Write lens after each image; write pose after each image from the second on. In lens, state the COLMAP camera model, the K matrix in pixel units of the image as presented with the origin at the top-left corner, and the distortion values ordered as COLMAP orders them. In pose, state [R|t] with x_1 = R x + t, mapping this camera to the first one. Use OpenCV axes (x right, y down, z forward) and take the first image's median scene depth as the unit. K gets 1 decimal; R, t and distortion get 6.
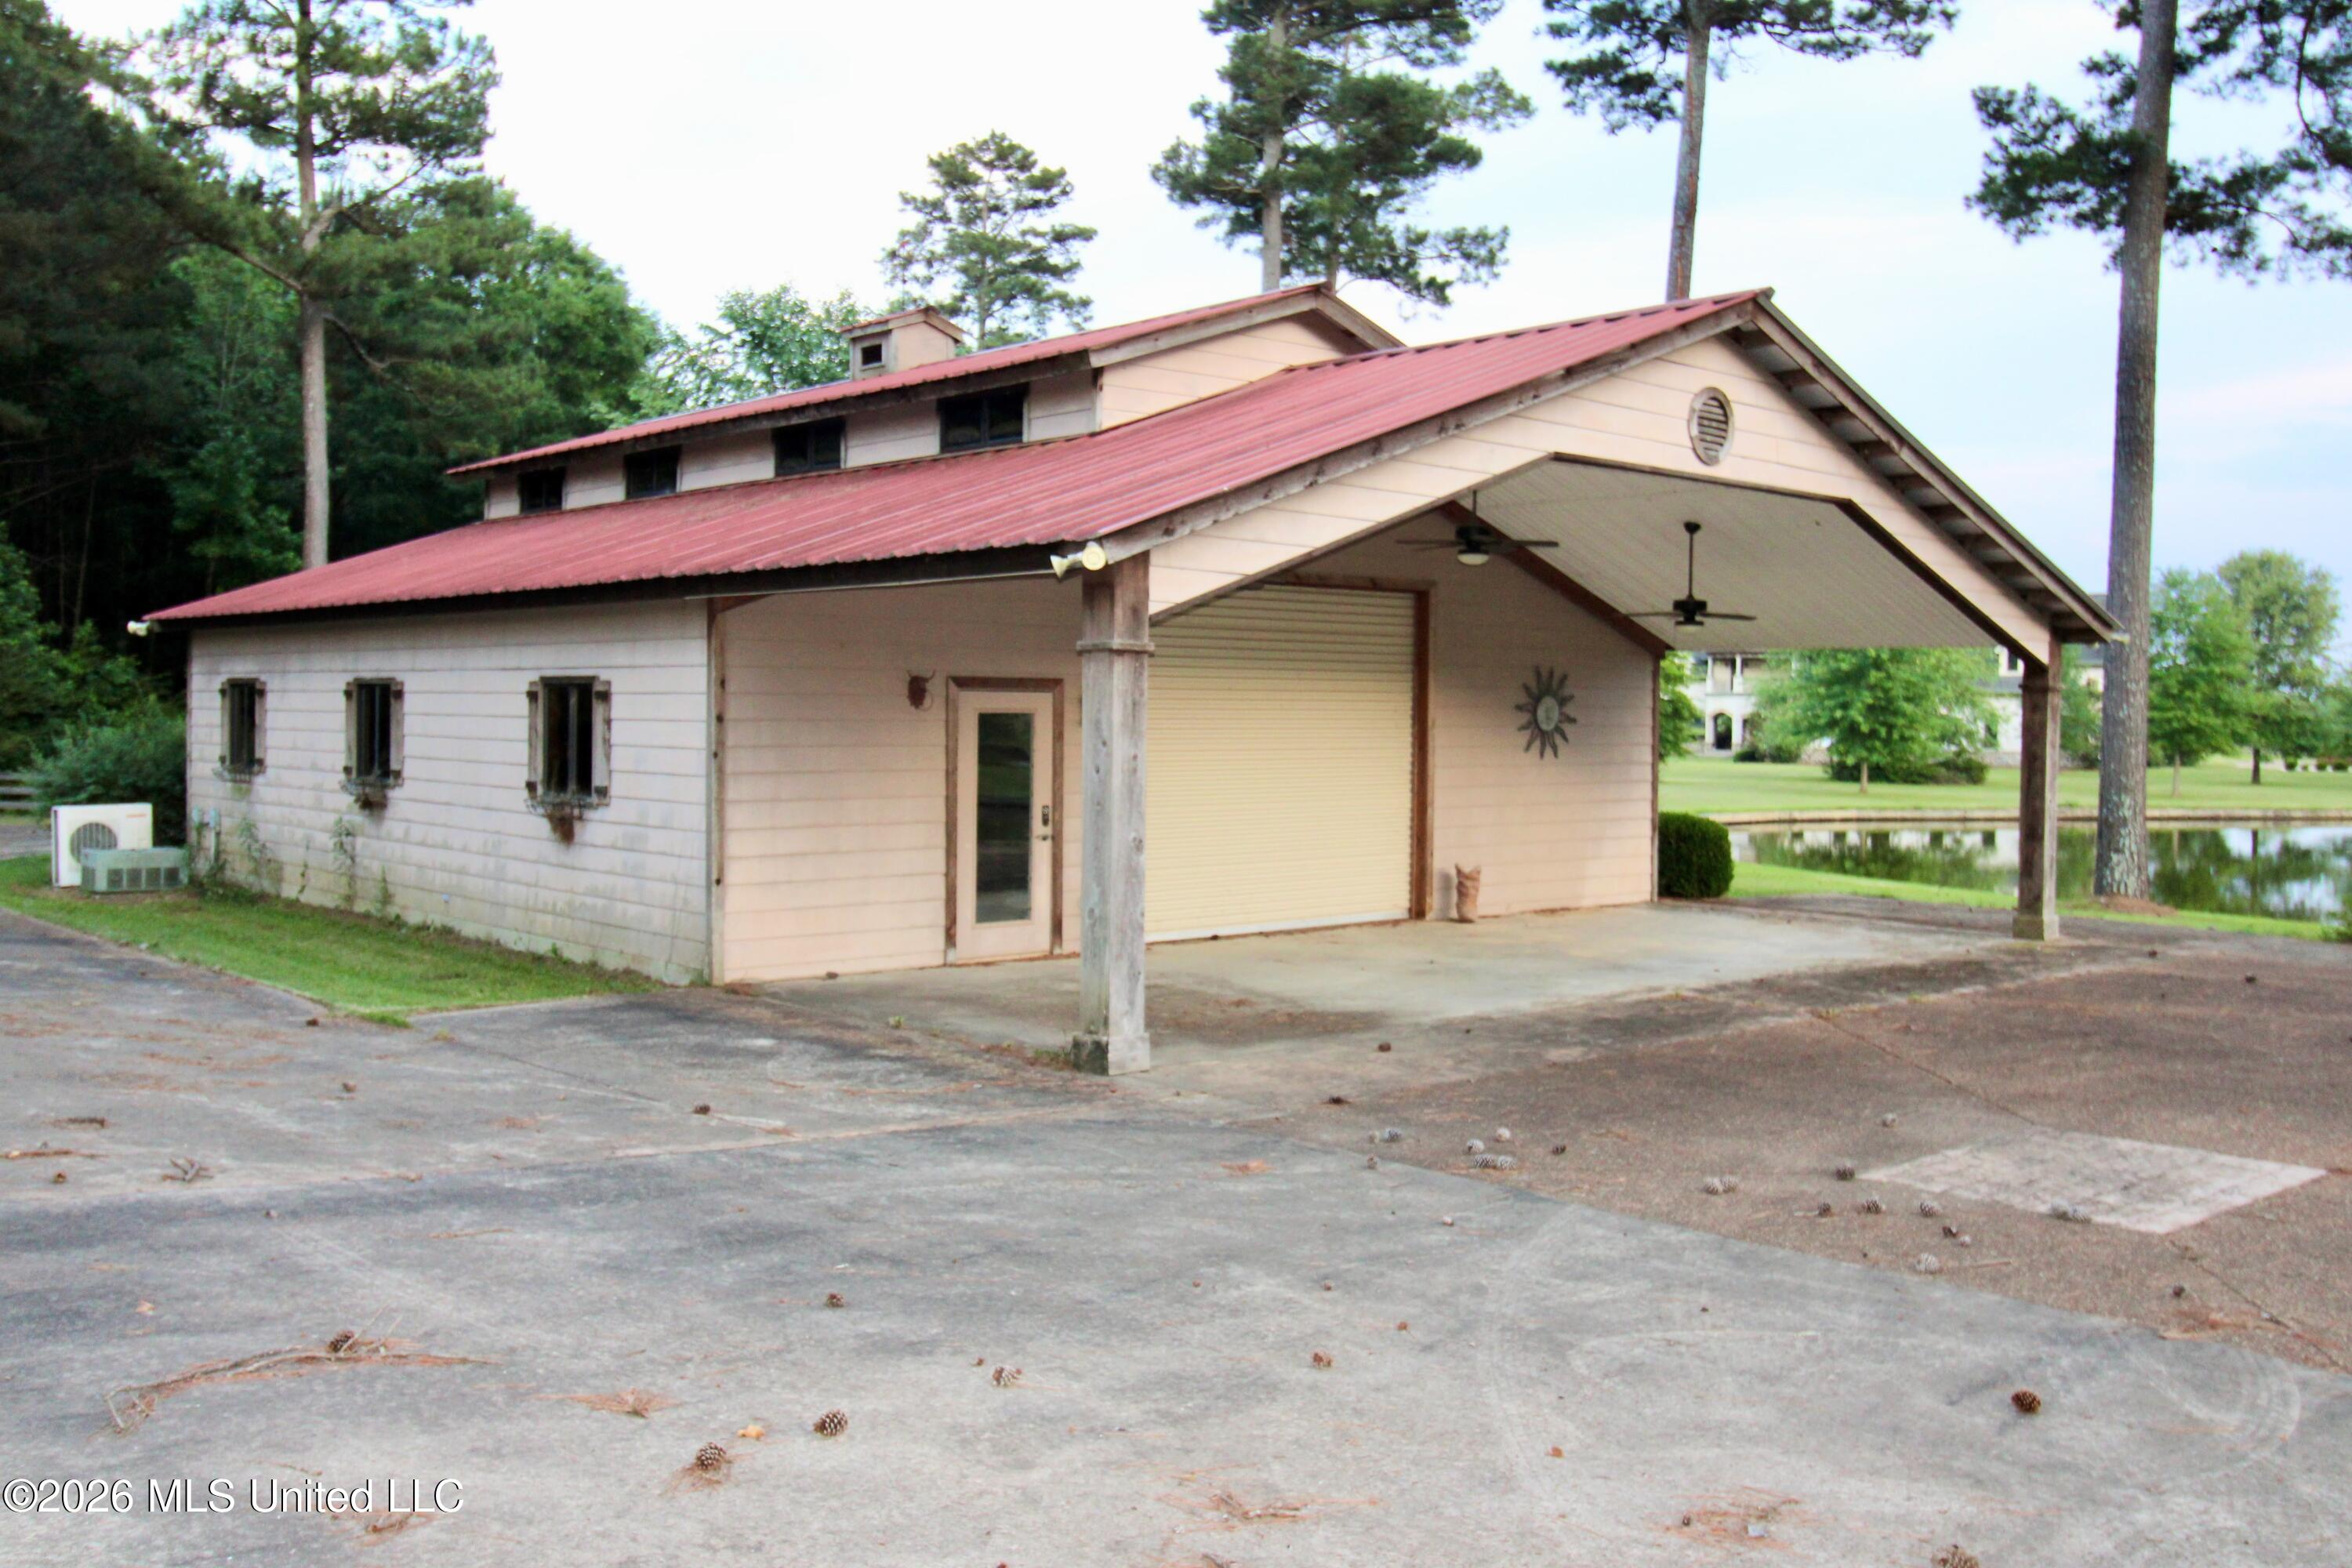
lens RADIAL K [[2000.8, 0, 1176.0], [0, 2000.8, 784.0], [0, 0, 1]] dist [0.003219, 0.000922]
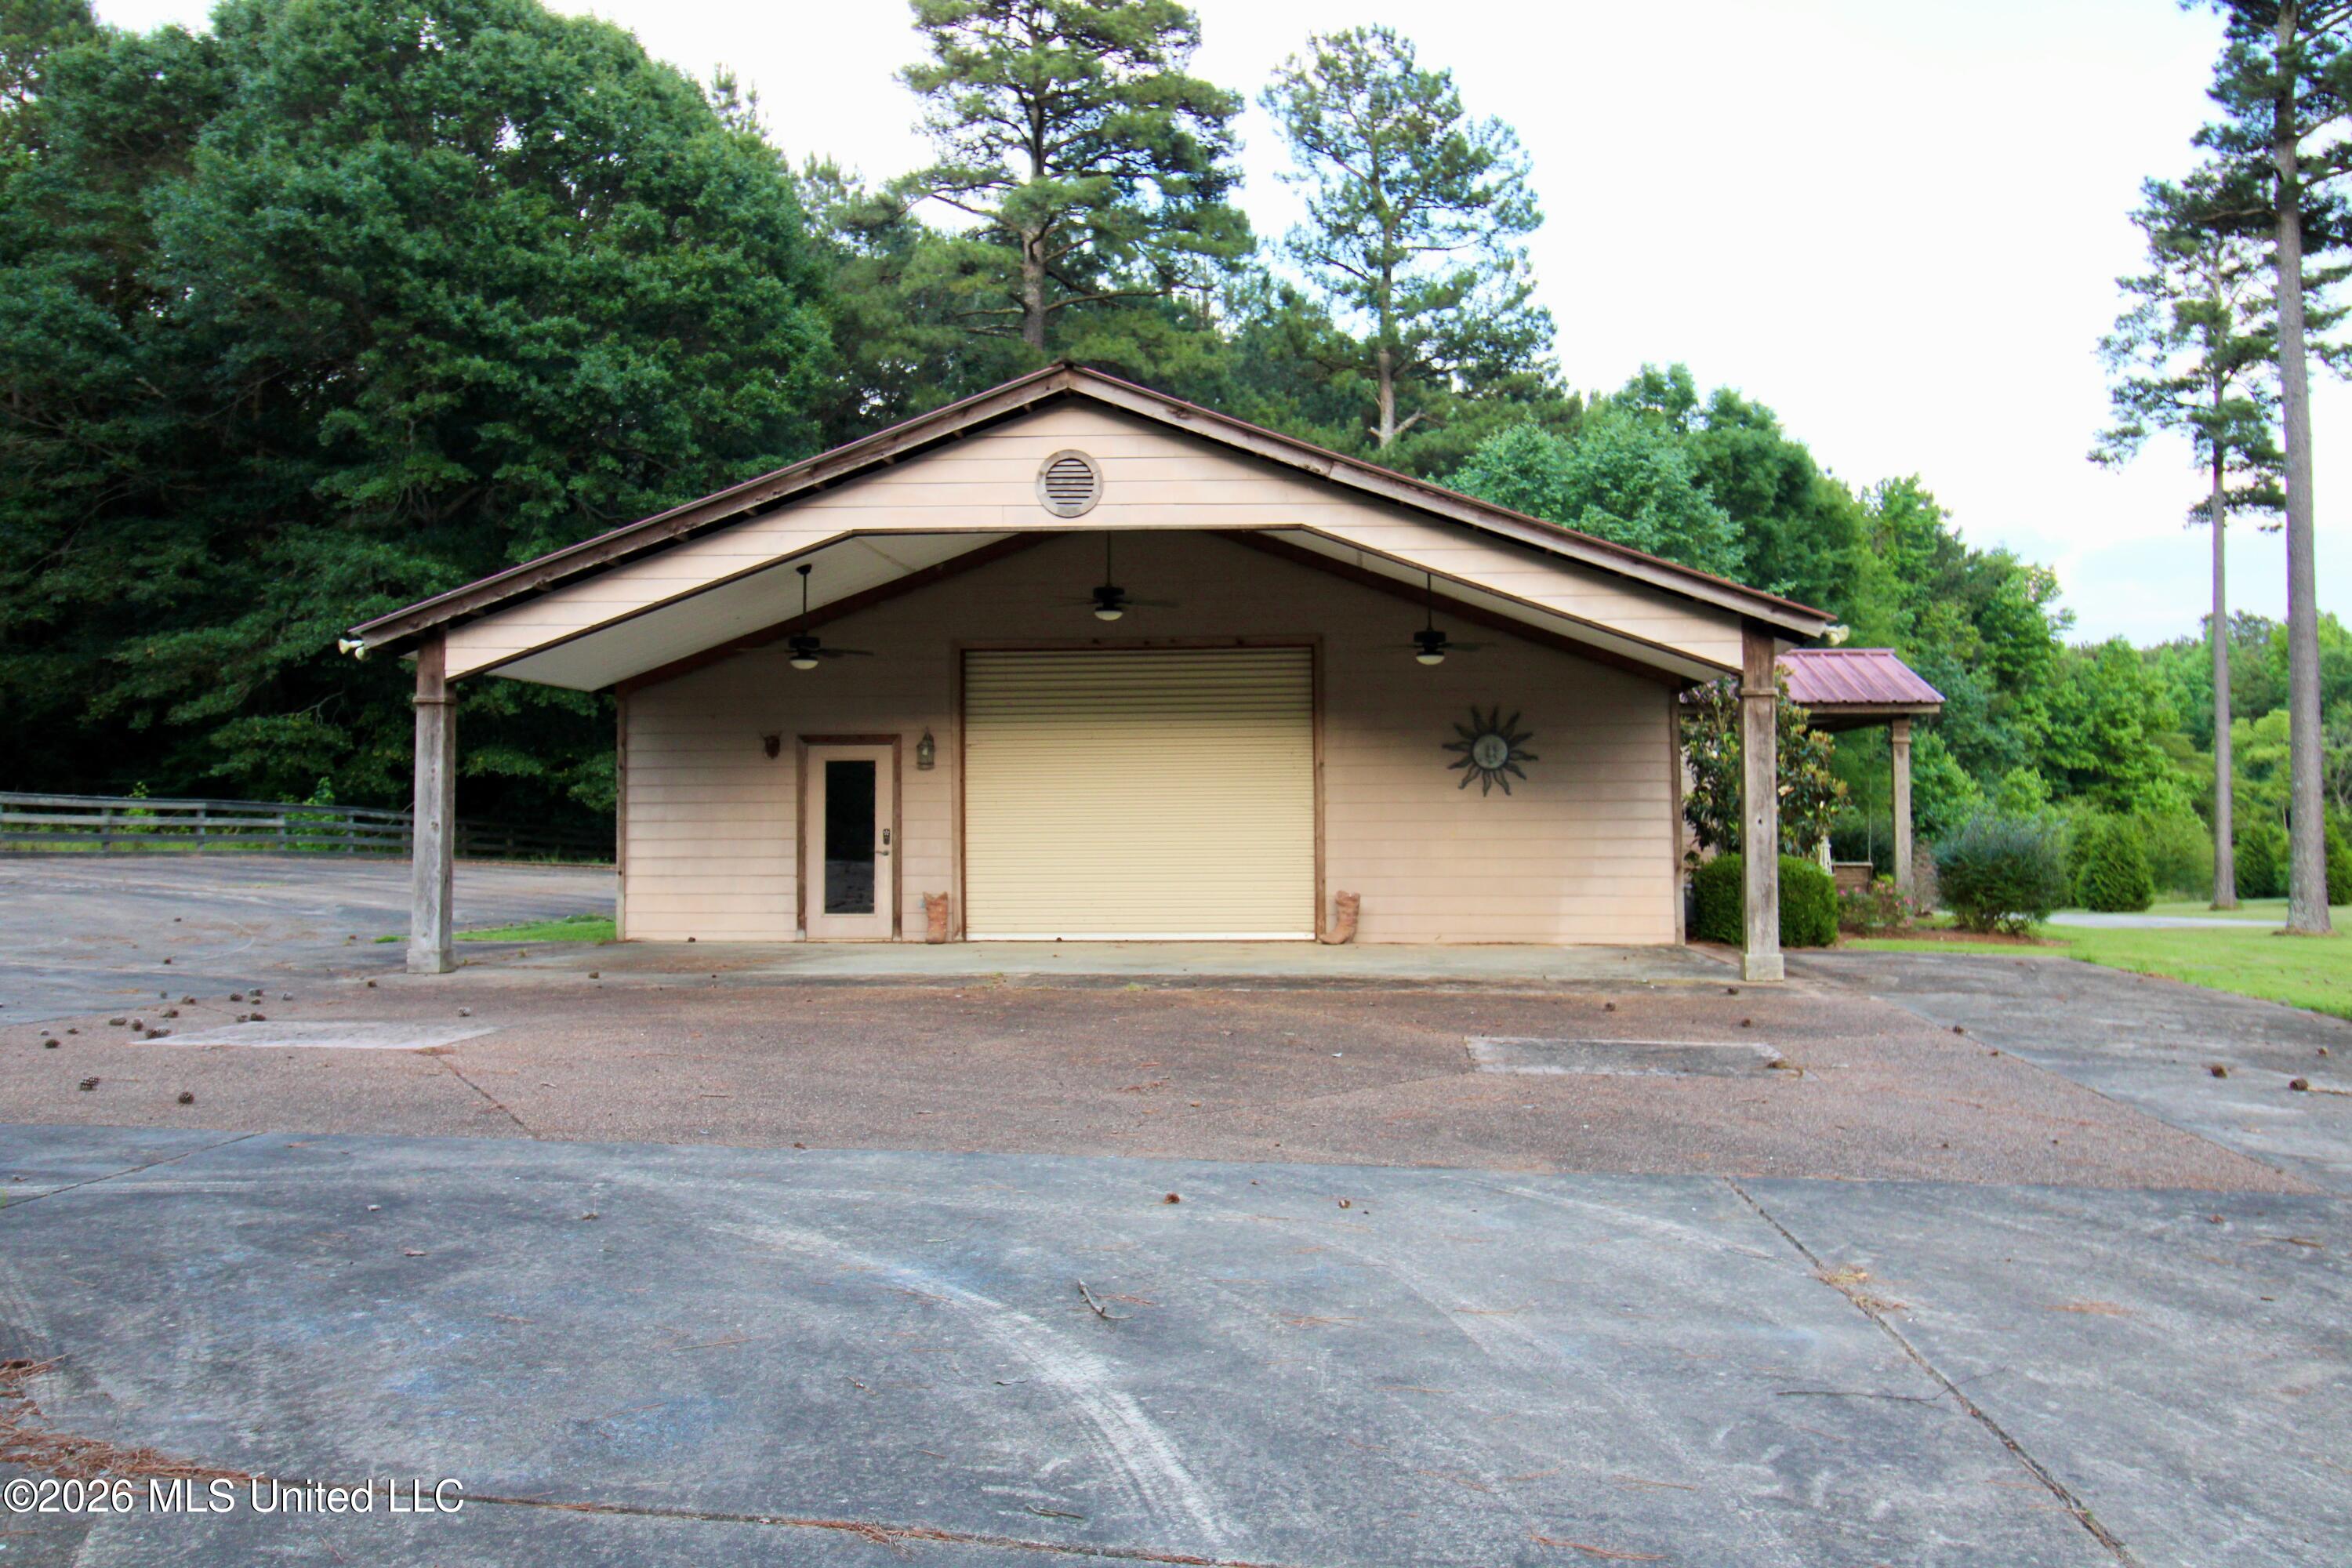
lens RADIAL K [[1840.2, 0, 1176.0], [0, 1840.2, 784.0], [0, 0, 1]] dist [0.006988, 0.004369]
pose [[0.684817, -0.031133, -0.728050, 0.803695], [-0.015120, 0.998265, -0.056910, 0.039858], [0.728558, 0.049981, 0.683158, 0.248063]]
